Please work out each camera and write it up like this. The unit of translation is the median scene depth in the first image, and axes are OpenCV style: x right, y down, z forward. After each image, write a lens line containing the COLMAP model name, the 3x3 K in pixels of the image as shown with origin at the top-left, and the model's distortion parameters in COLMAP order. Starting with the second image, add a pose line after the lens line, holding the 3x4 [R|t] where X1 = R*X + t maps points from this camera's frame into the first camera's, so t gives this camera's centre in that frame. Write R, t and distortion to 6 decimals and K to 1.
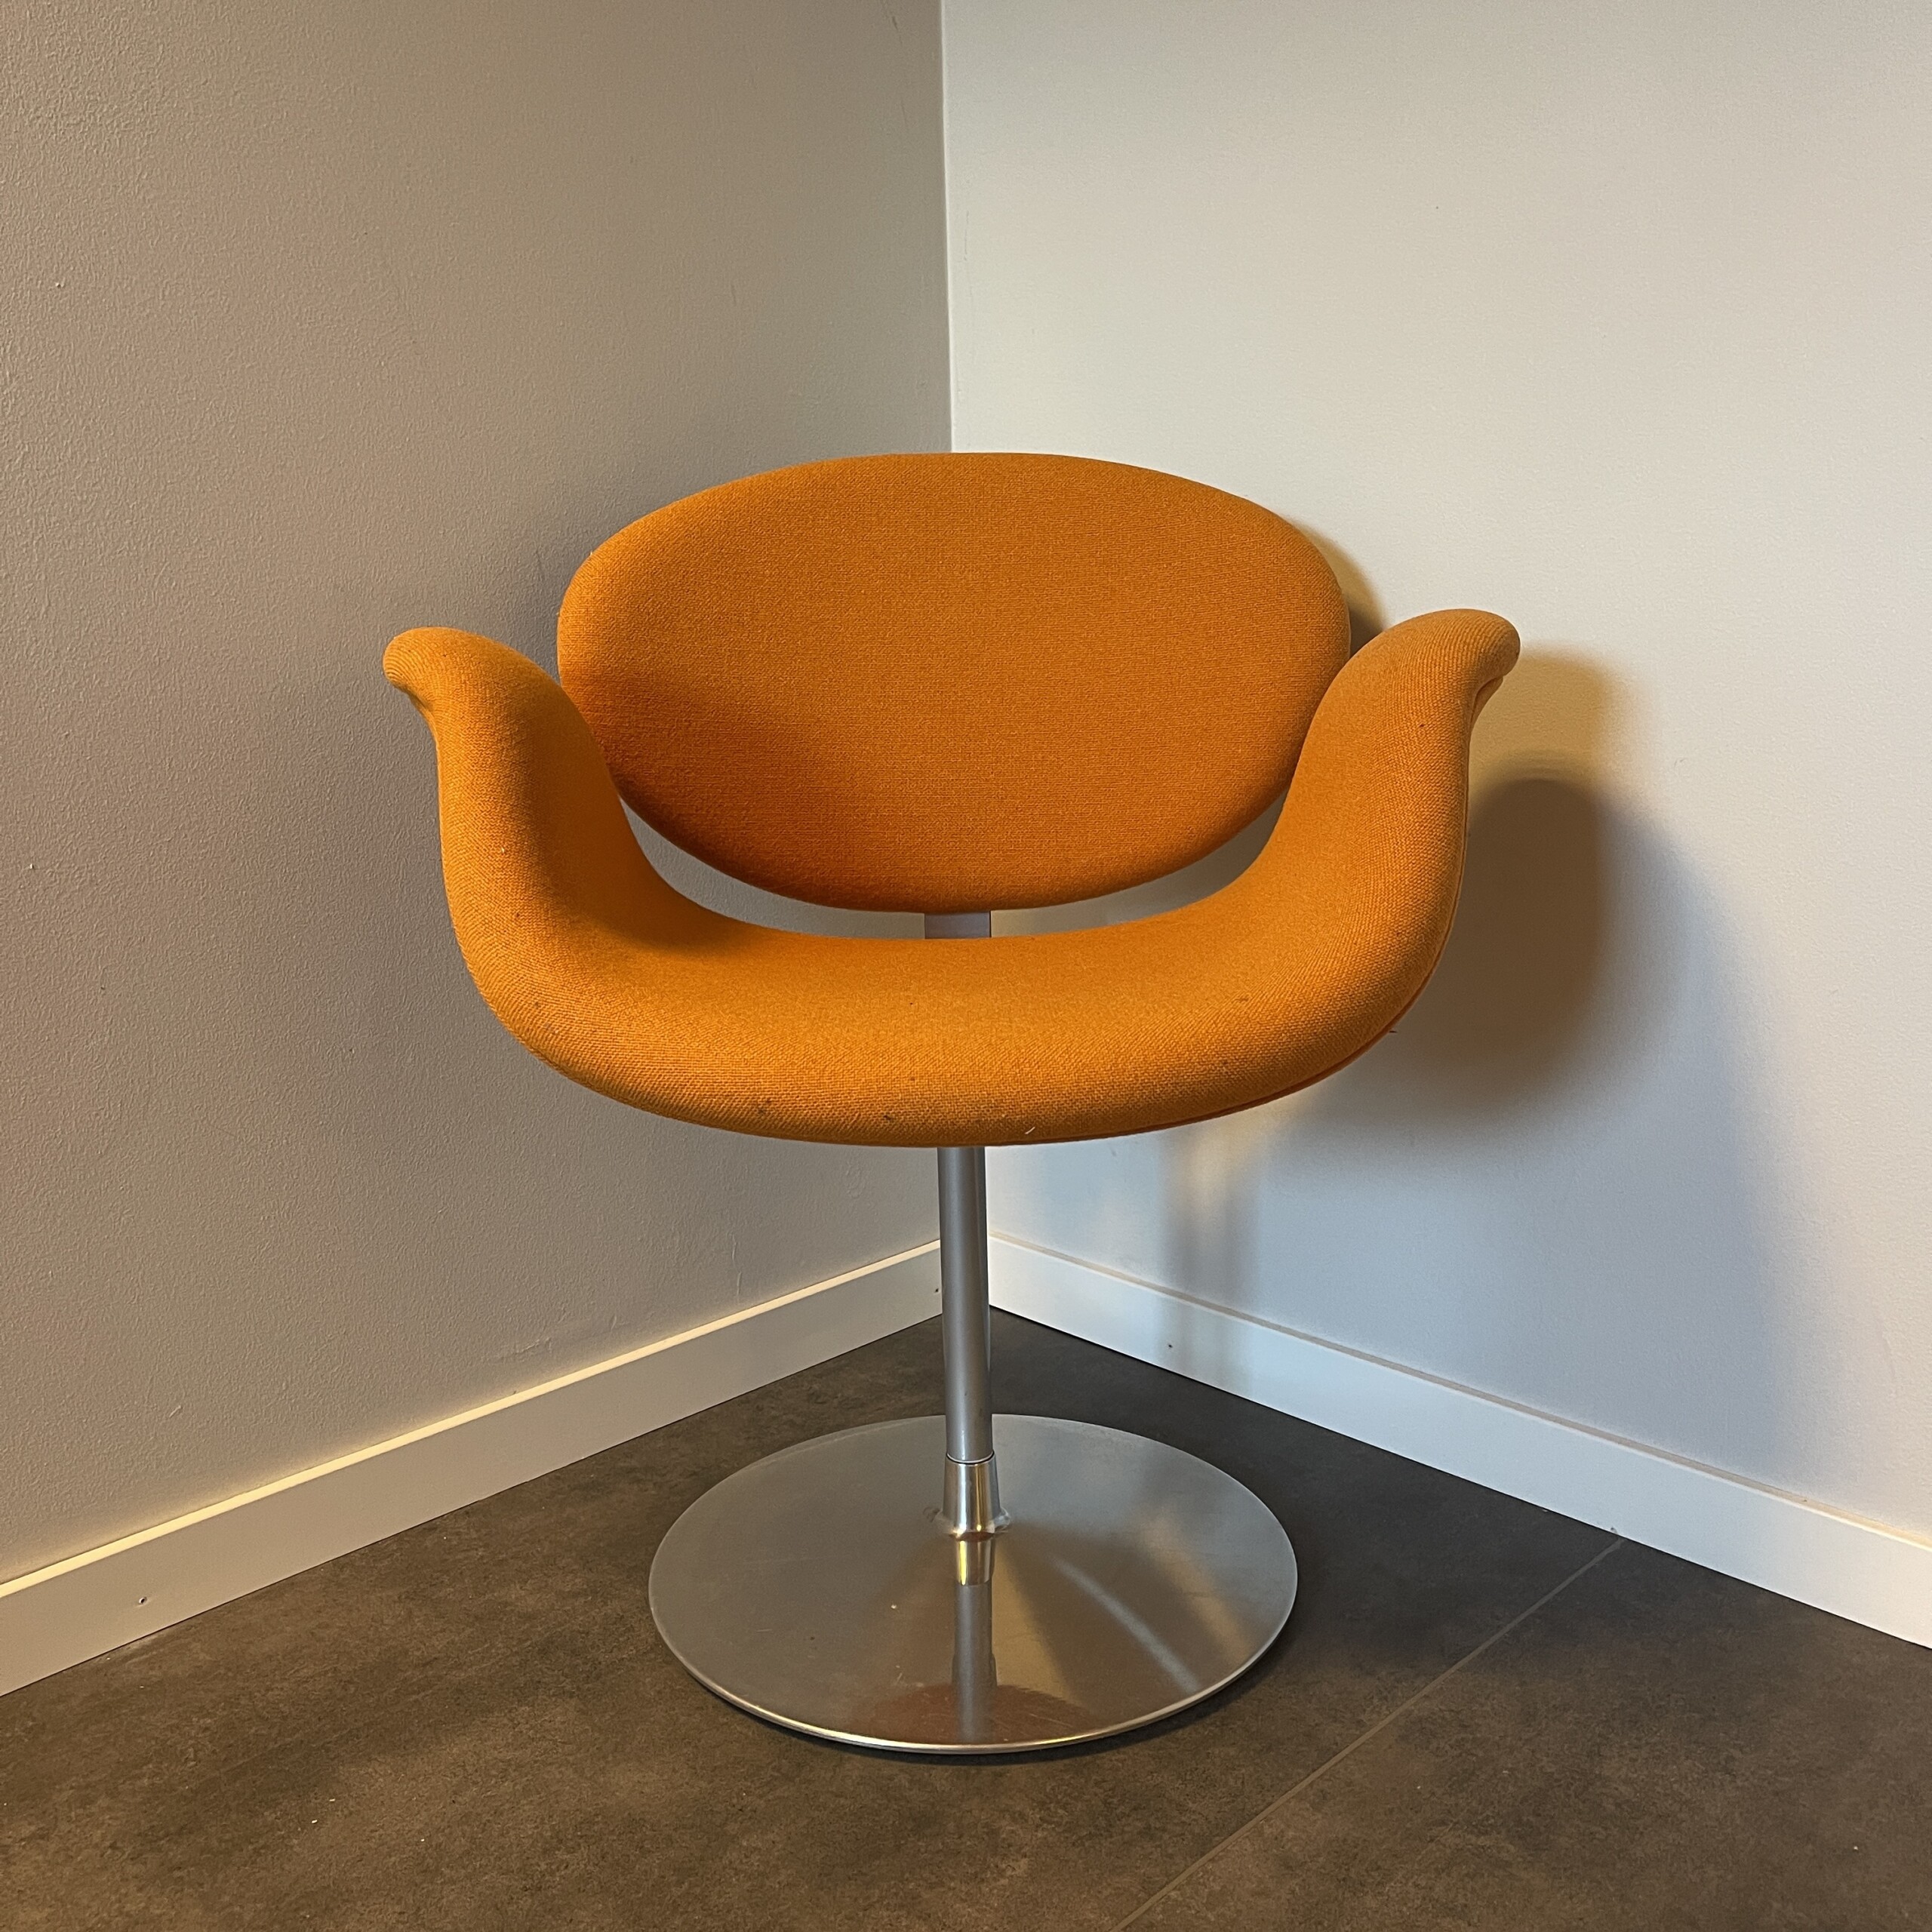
lens RADIAL K [[1955.0, 0, 973.4], [0, 1955.0, 978.2], [0, 0, 1]] dist [0.018935, 0.000000]
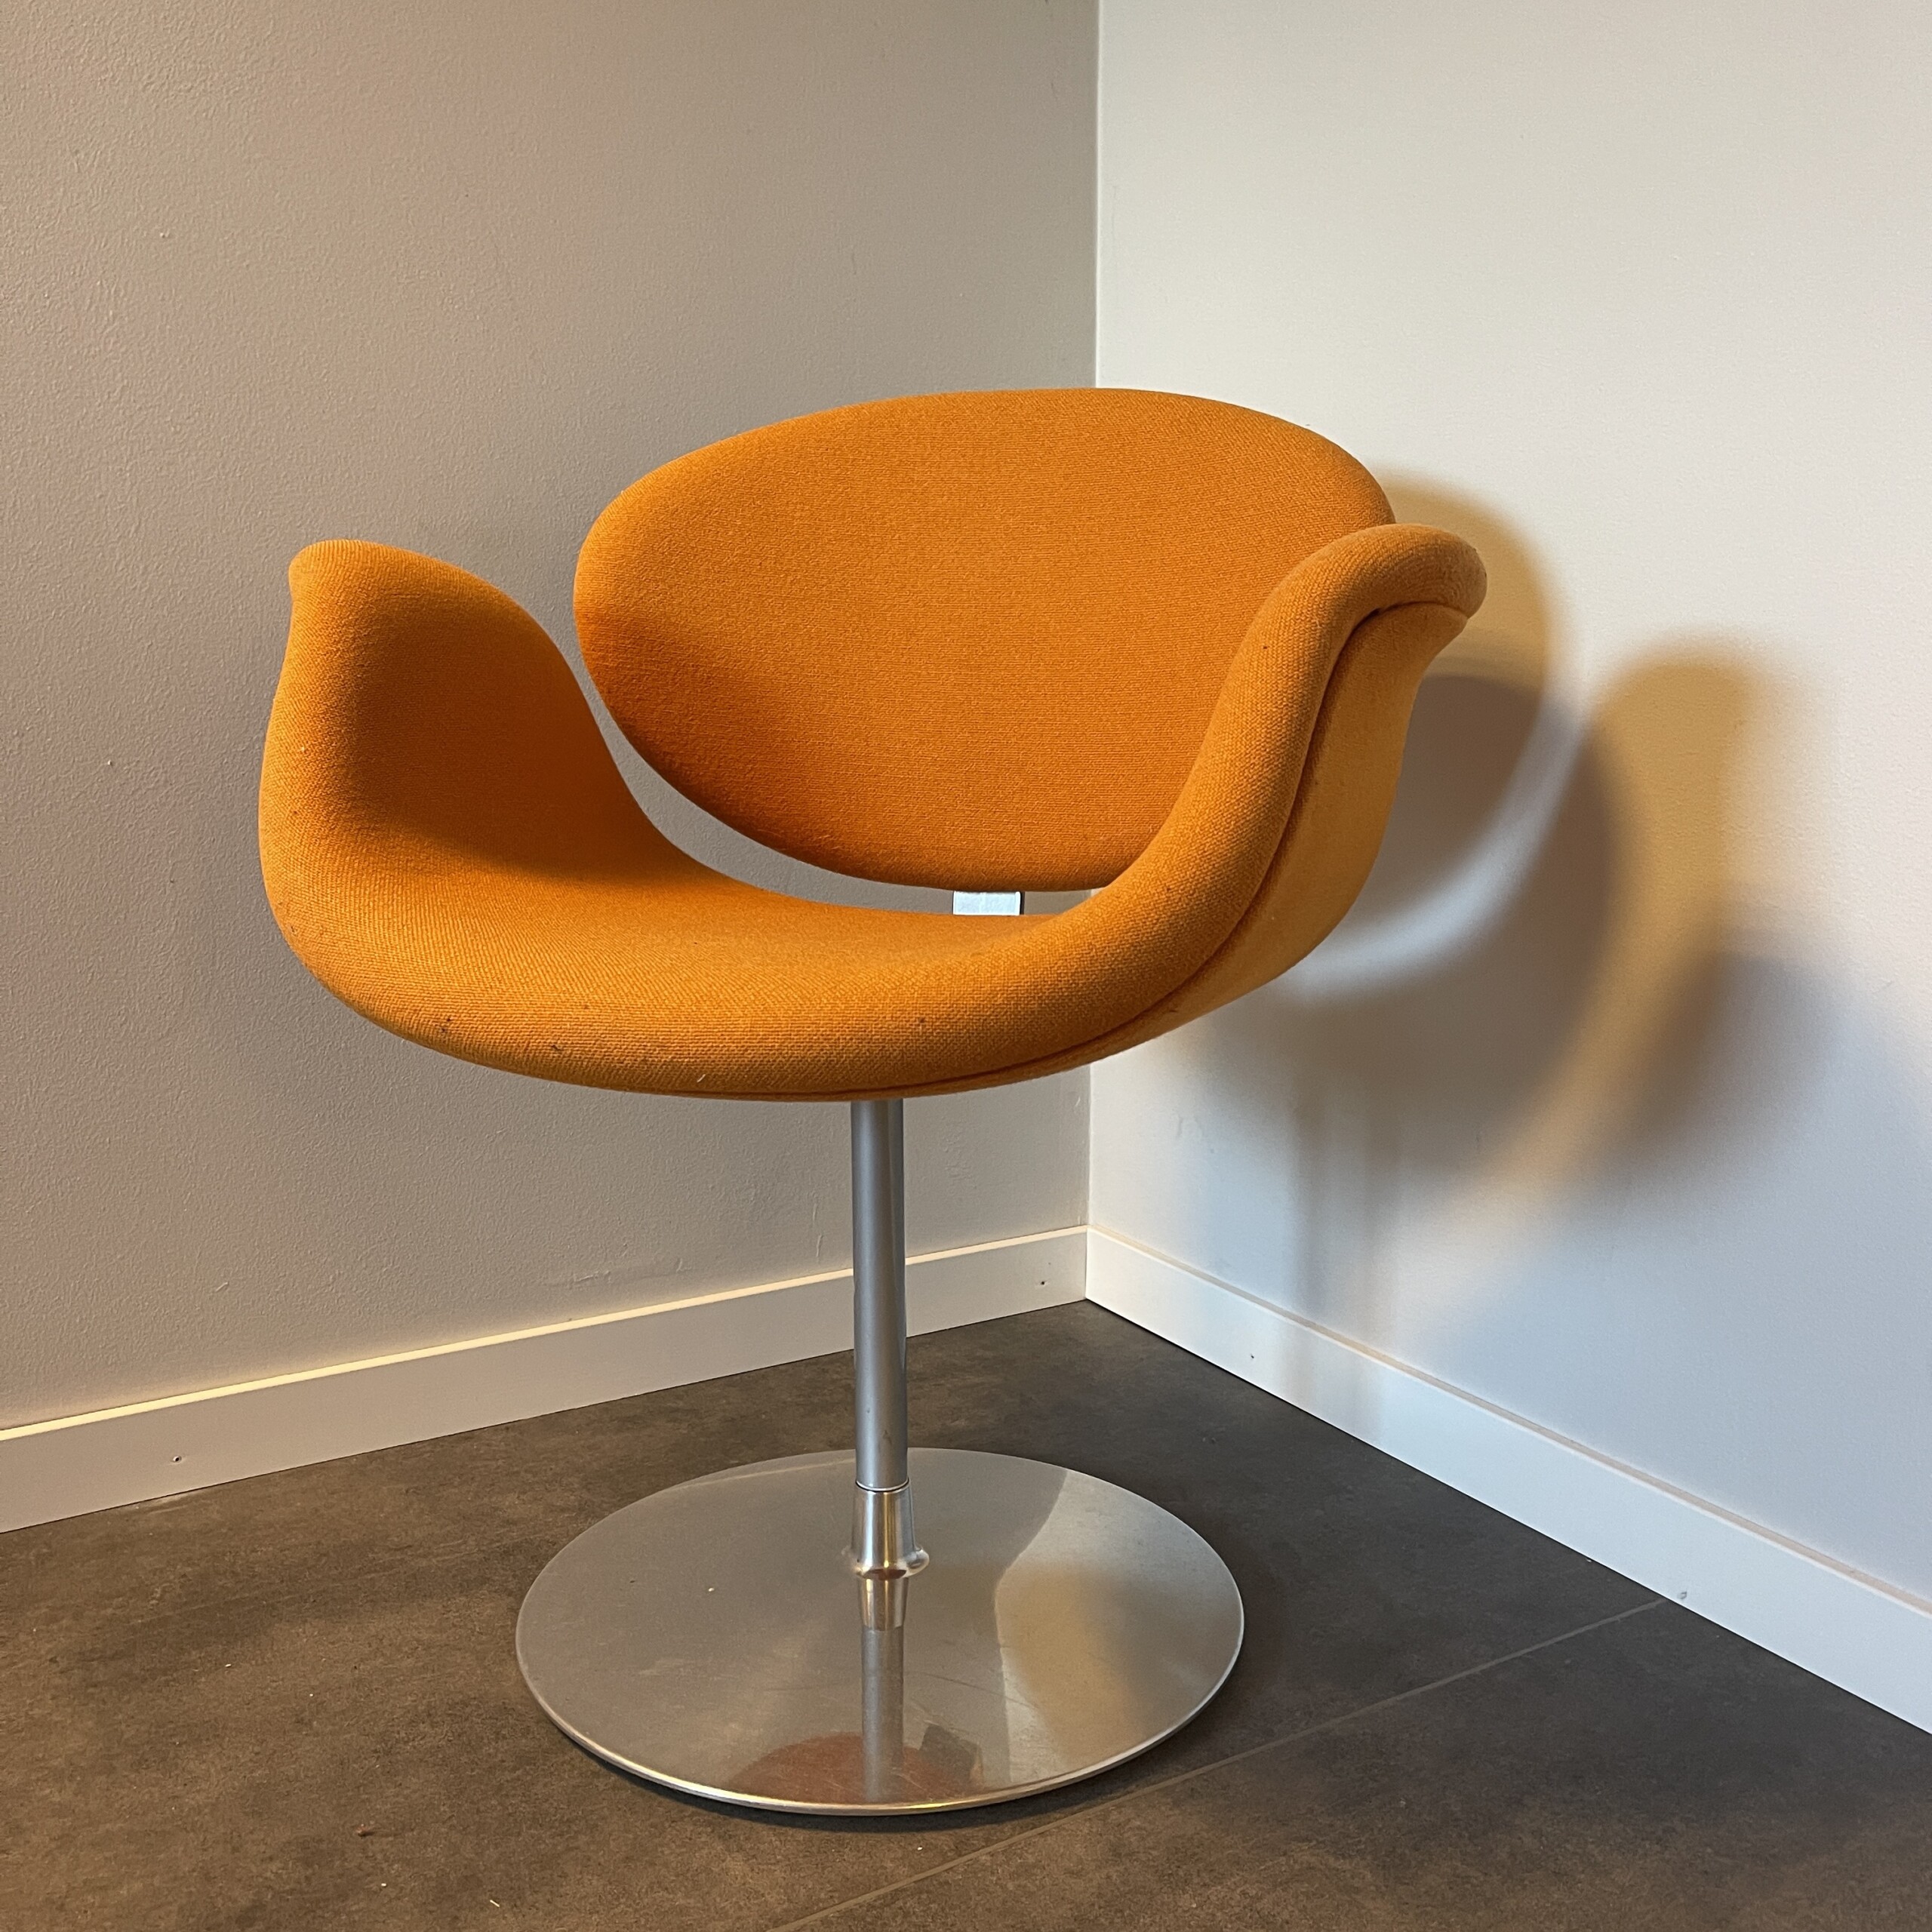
lens RADIAL K [[1955.0, 0, 982.4], [0, 1955.0, 980.6], [0, 0, 1]] dist [0.018935, 0.000000]
pose [[0.971071, 0.062490, -0.230470, 0.255479], [-0.071905, 0.996876, -0.032671, 0.065697], [0.227709, 0.048298, 0.972531, 0.051641]]
